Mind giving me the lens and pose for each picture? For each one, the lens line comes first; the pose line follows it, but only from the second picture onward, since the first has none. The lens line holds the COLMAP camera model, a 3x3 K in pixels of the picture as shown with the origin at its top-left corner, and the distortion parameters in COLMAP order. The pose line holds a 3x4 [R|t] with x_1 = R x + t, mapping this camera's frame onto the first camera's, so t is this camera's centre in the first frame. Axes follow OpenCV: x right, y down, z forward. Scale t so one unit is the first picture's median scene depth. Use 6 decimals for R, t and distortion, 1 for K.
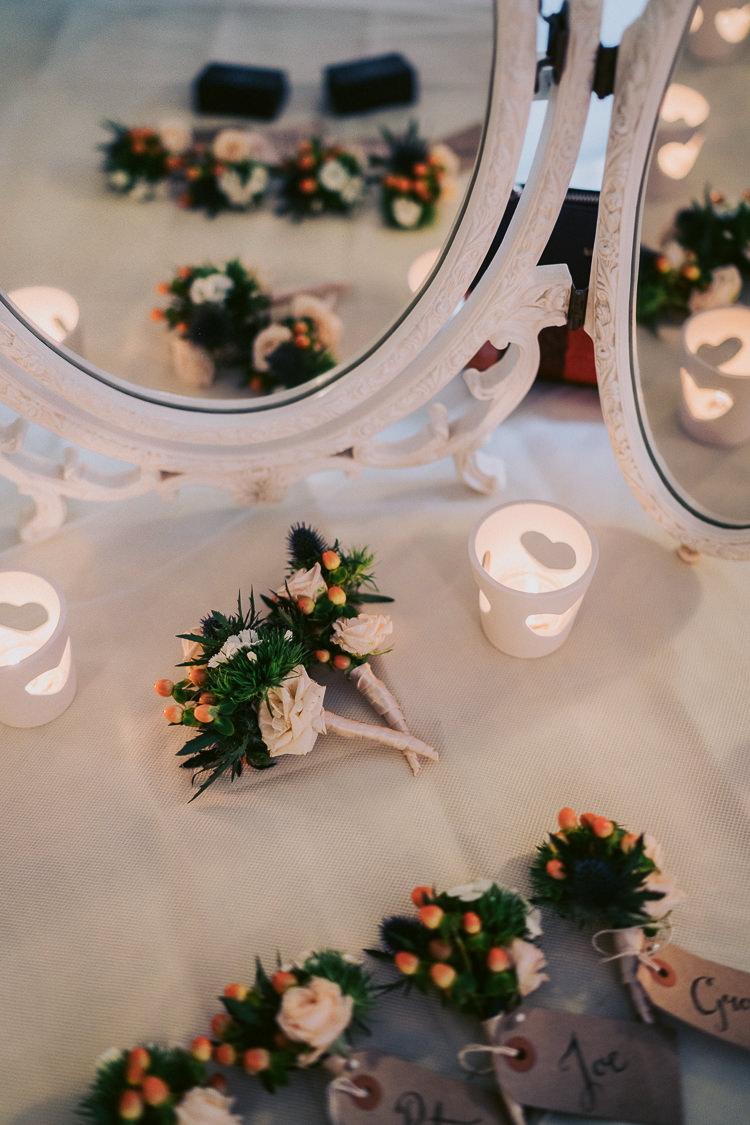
lens RADIAL K [[1091.8, 0, 375.0], [0, 1091.8, 562.5], [0, 0, 1]] dist [-0.003892, 0.011192]
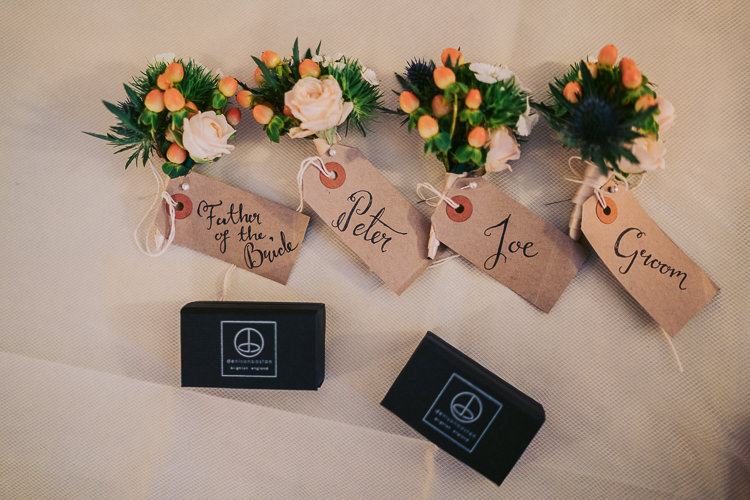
lens RADIAL K [[727.9, 0, 375.0], [0, 727.9, 250.0], [0, 0, 1]] dist [-0.003892, 0.011192]
pose [[0.873999, 0.478670, -0.083674, 0.135307], [-0.325516, 0.704580, 0.630561, -0.001070], [0.360785, -0.523872, 0.771616, 0.298248]]
